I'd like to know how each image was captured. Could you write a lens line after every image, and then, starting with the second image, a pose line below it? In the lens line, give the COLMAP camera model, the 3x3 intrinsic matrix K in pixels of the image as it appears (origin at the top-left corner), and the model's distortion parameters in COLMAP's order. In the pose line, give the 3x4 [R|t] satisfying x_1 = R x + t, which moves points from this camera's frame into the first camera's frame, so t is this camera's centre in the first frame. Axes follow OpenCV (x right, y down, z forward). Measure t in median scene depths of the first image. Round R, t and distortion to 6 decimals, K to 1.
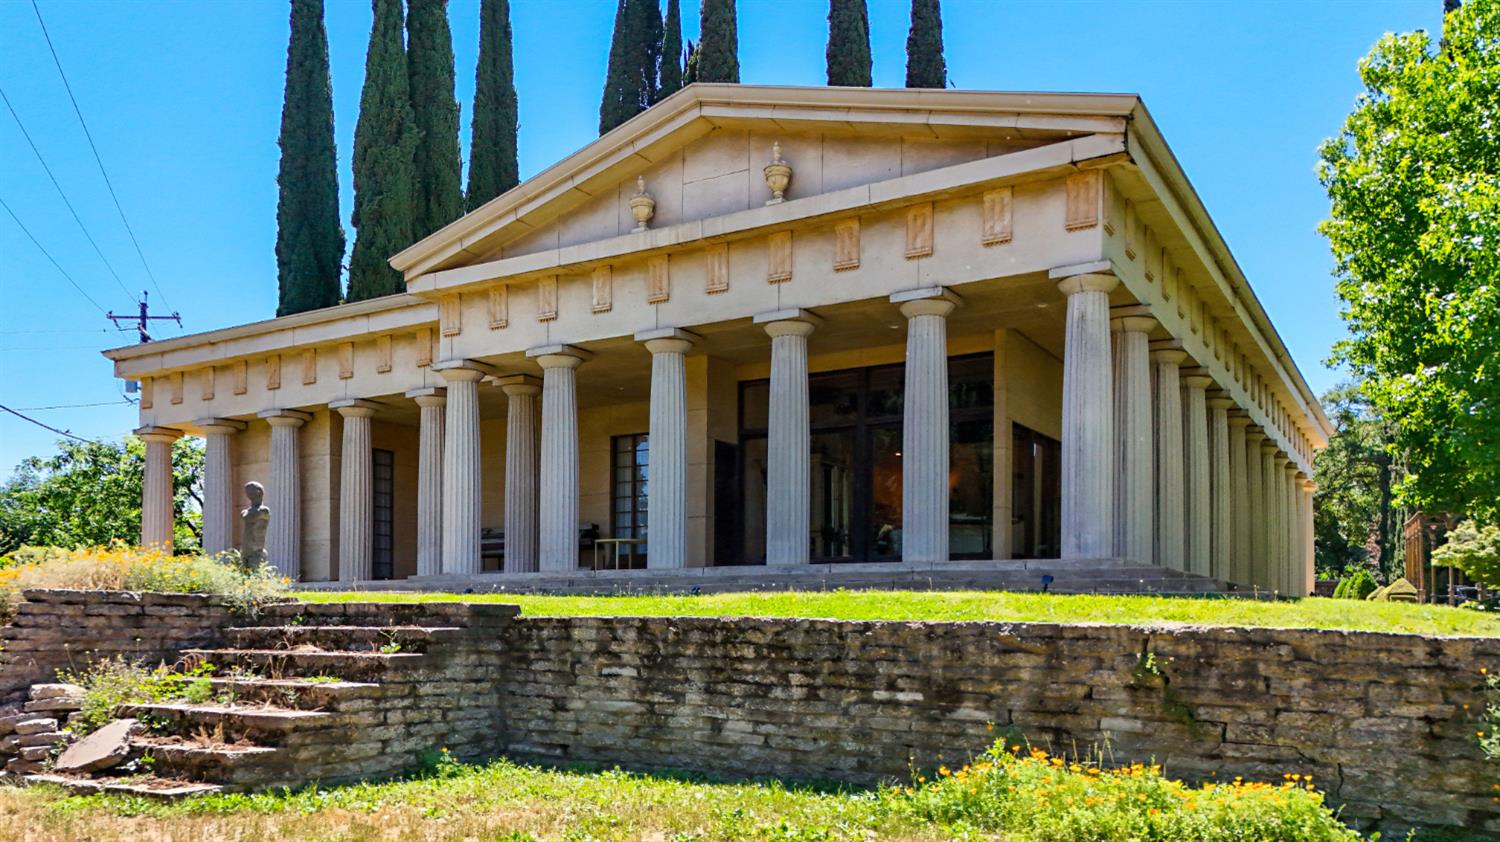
lens RADIAL K [[1137.5, 0, 793.7], [0, 1137.5, 599.2], [0, 0, 1]] dist [0.049291, -0.009643]
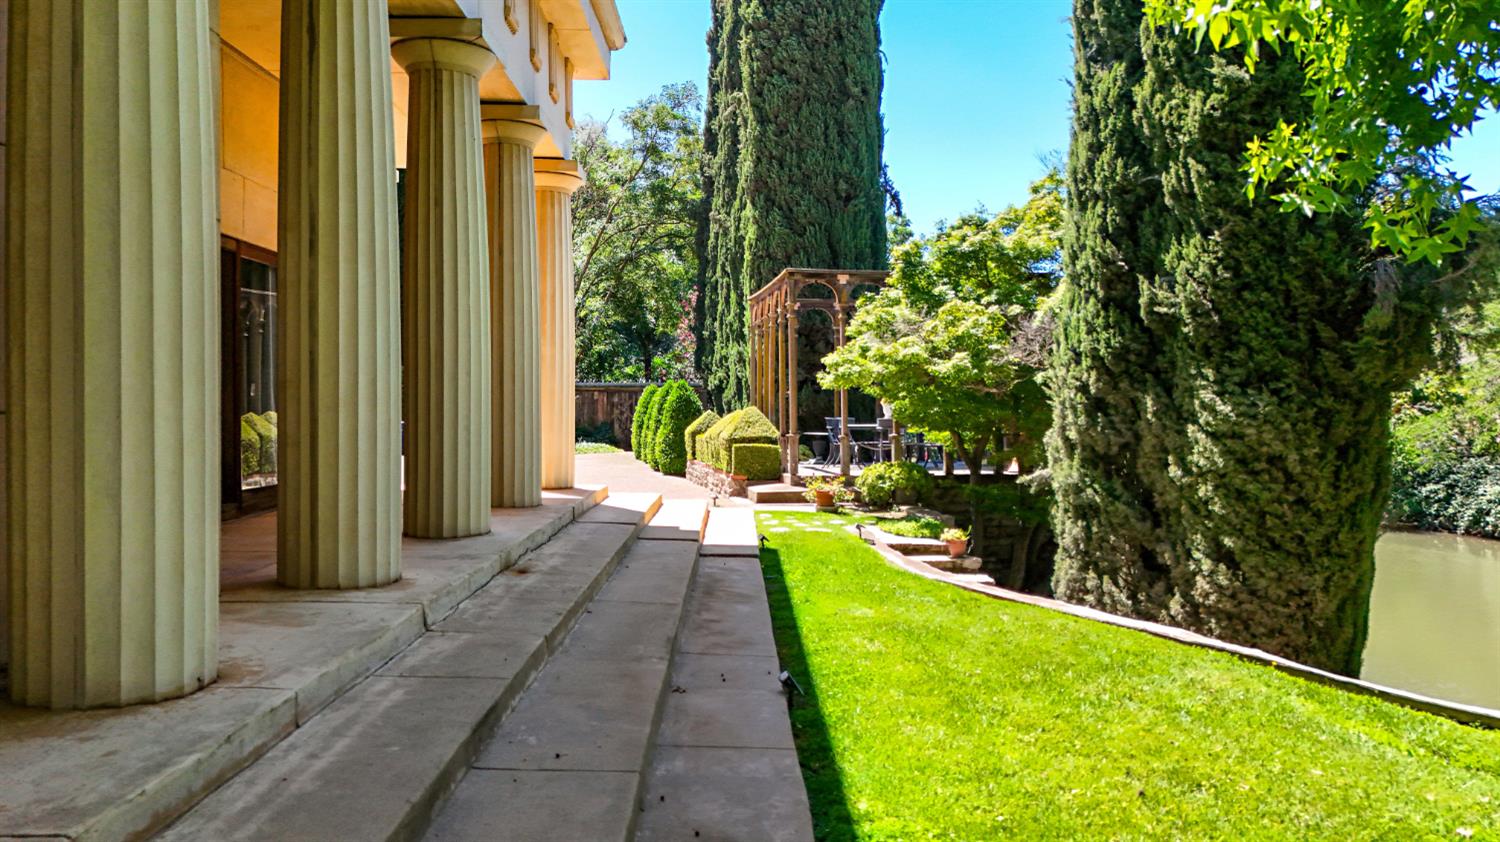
lens RADIAL K [[1097.5, 0, 754.9], [0, 1097.5, 430.4], [0, 0, 1]] dist [0.074035, -0.057636]
pose [[0.858555, -0.019022, 0.512369, 0.752841], [-0.007327, 0.998754, 0.049357, -0.080563], [-0.512670, -0.046130, 0.857346, 1.557026]]
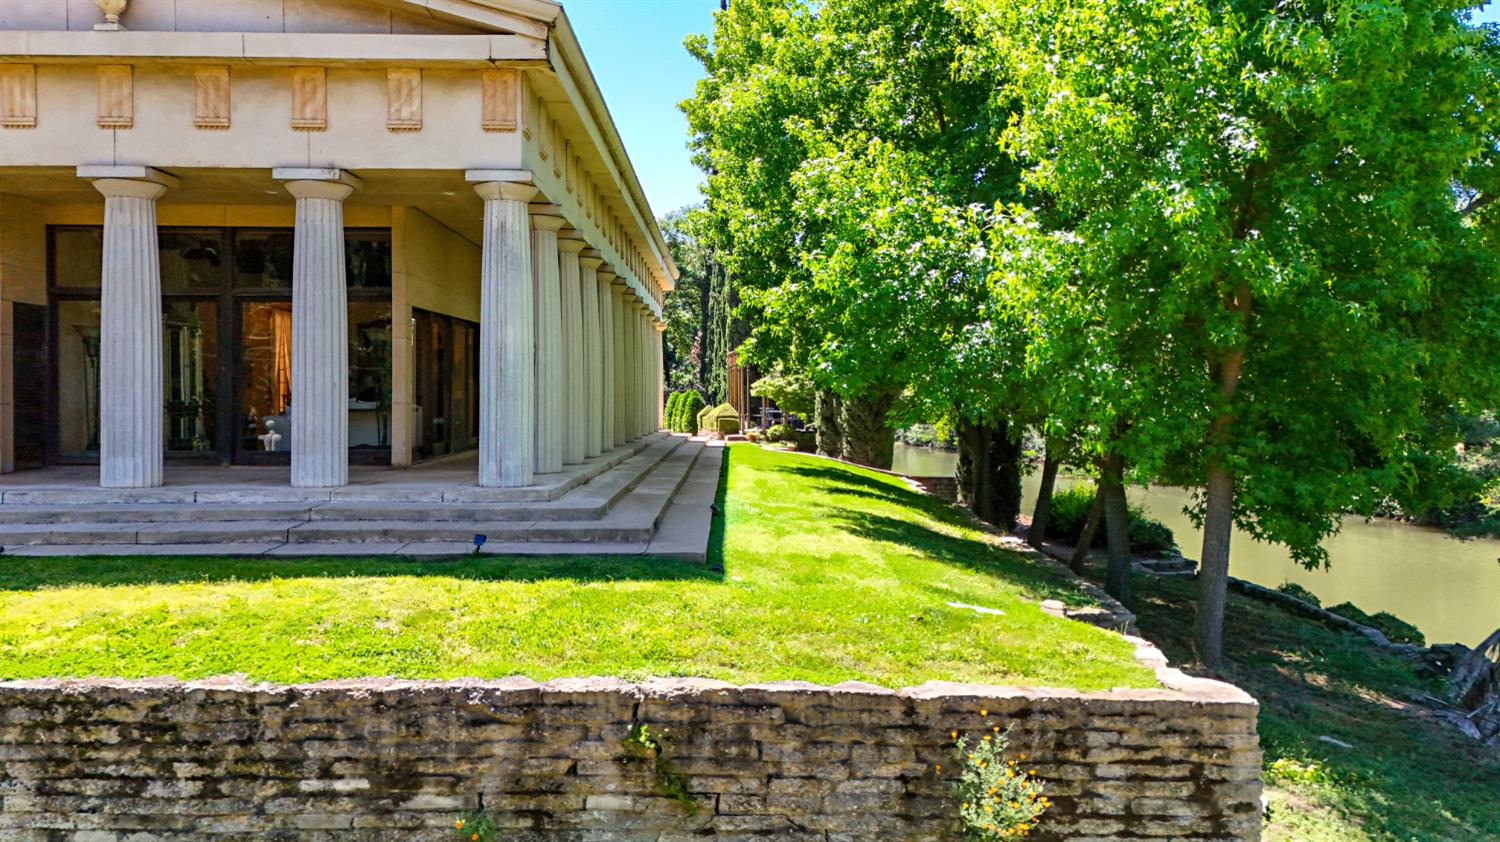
lens RADIAL K [[1097.5, 0, 736.8], [0, 1097.5, 411.5], [0, 0, 1]] dist [0.074035, -0.057636]
pose [[0.867087, -0.008396, 0.498086, -0.028829], [-0.008697, 0.999450, 0.031988, -0.116483], [-0.498081, -0.032069, 0.866537, 0.110546]]
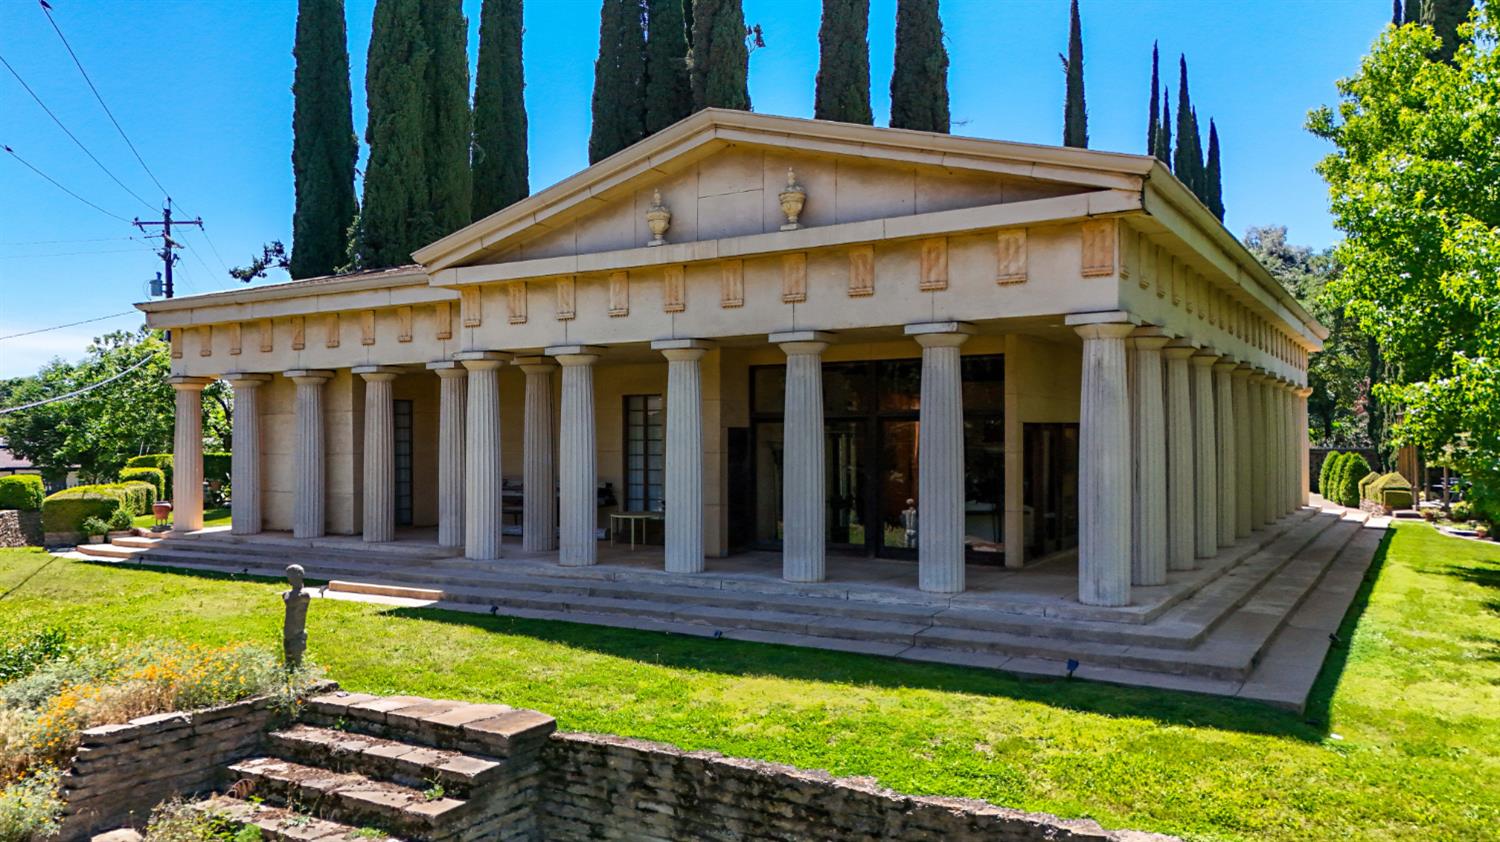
lens RADIAL K [[1097.5, 0, 753.6], [0, 1097.5, 429.7], [0, 0, 1]] dist [0.074035, -0.057636]
pose [[0.999642, -0.006228, -0.026013, -0.025453], [0.006568, 0.999894, 0.013007, -0.187623], [0.025930, -0.013173, 0.999577, 0.014099]]
